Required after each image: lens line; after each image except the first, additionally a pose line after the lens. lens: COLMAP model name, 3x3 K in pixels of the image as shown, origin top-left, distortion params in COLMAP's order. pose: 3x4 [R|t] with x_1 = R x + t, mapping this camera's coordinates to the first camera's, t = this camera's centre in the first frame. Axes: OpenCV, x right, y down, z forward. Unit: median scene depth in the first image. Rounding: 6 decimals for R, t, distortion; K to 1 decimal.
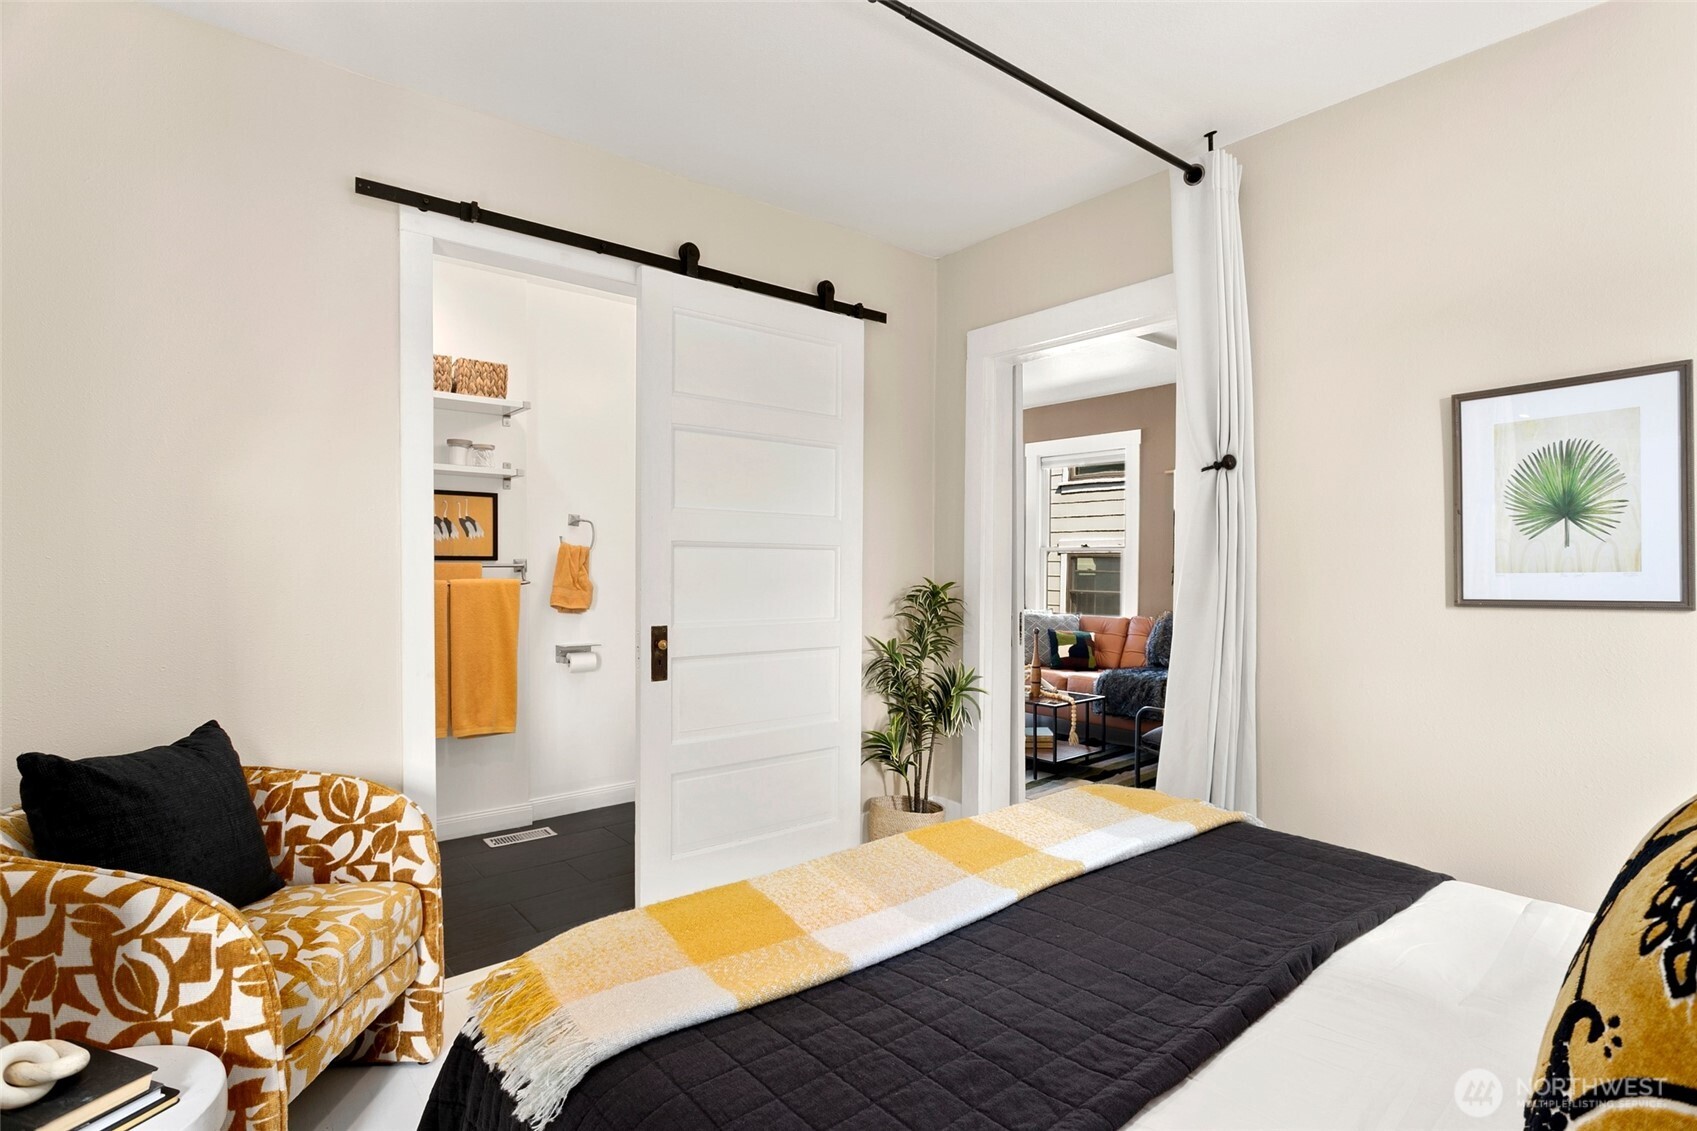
lens RADIAL K [[855.2, 0, 853.0], [0, 855.2, 586.5], [0, 0, 1]] dist [0.000547, 0.000070]
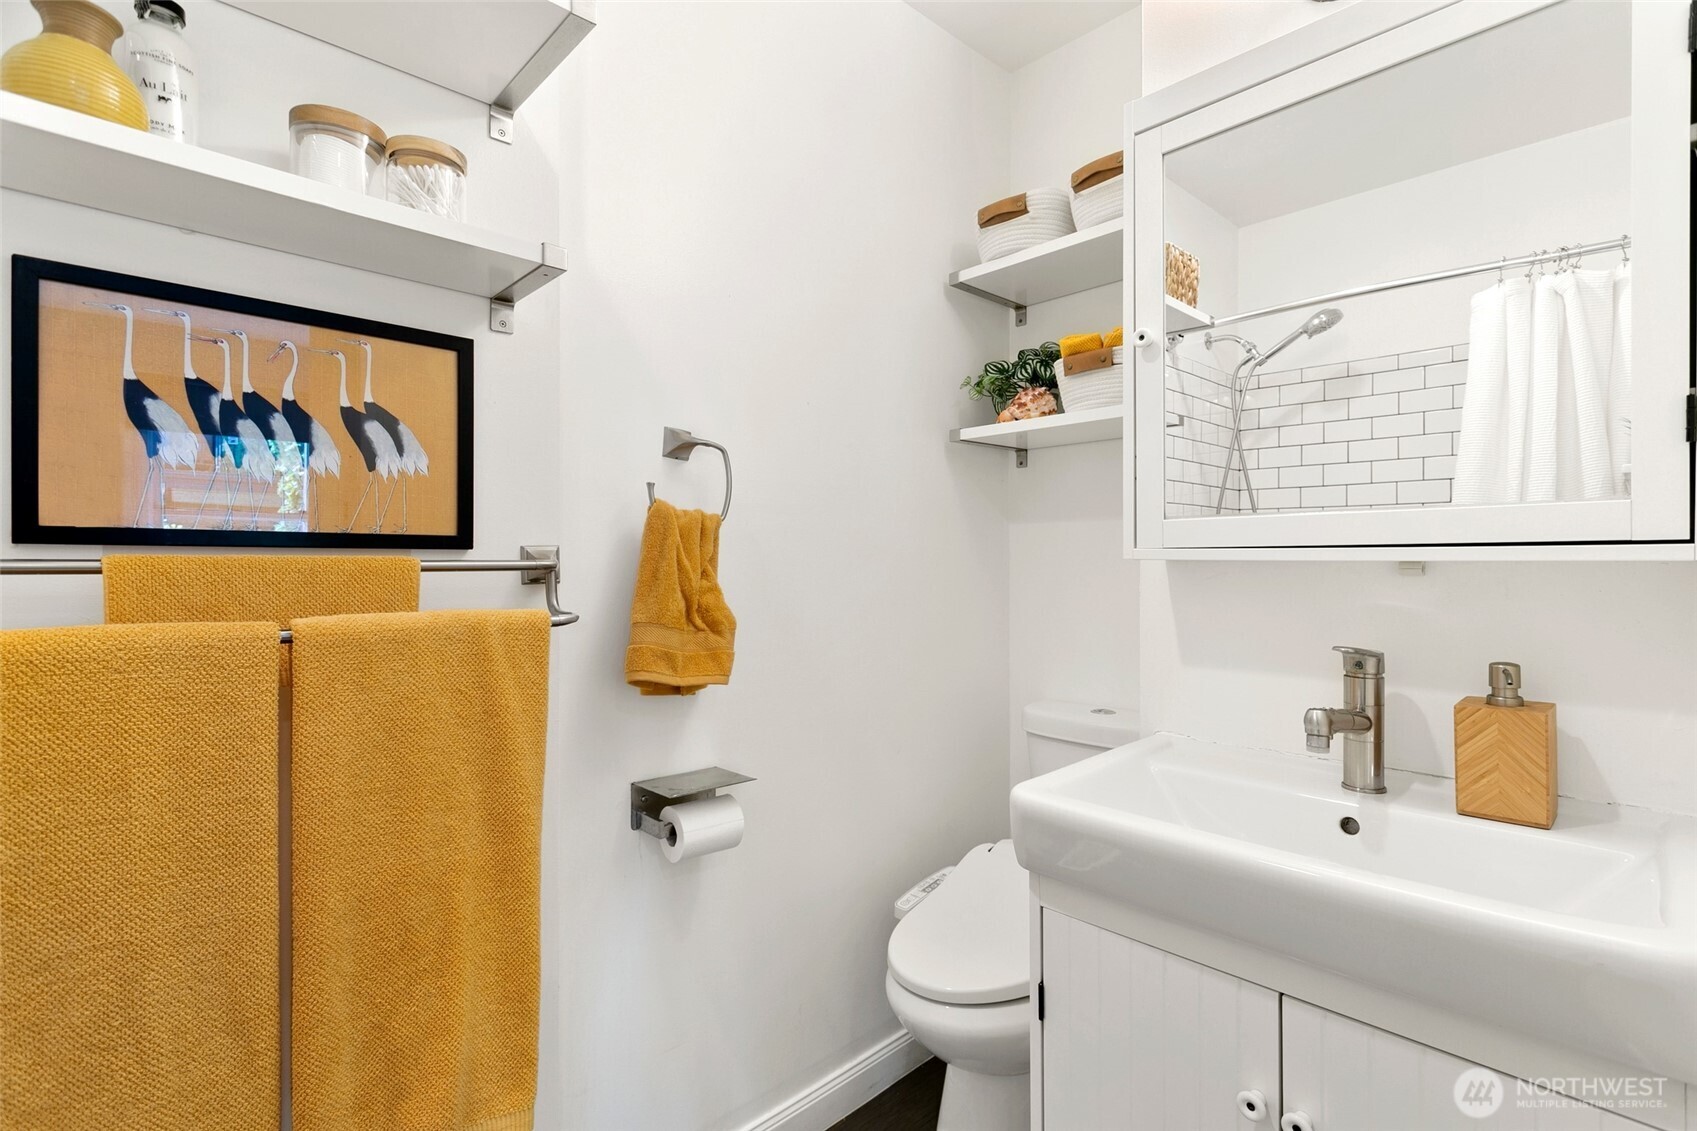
lens RADIAL K [[795.8, 0, 848.5], [0, 795.8, 565.5], [0, 0, 1]] dist [0.001204, 0.000237]
pose [[0.996839, -0.003993, 0.079343, -0.301448], [0.005877, 0.999706, -0.023525, -0.016601], [-0.079226, 0.023917, 0.996570, 0.699004]]
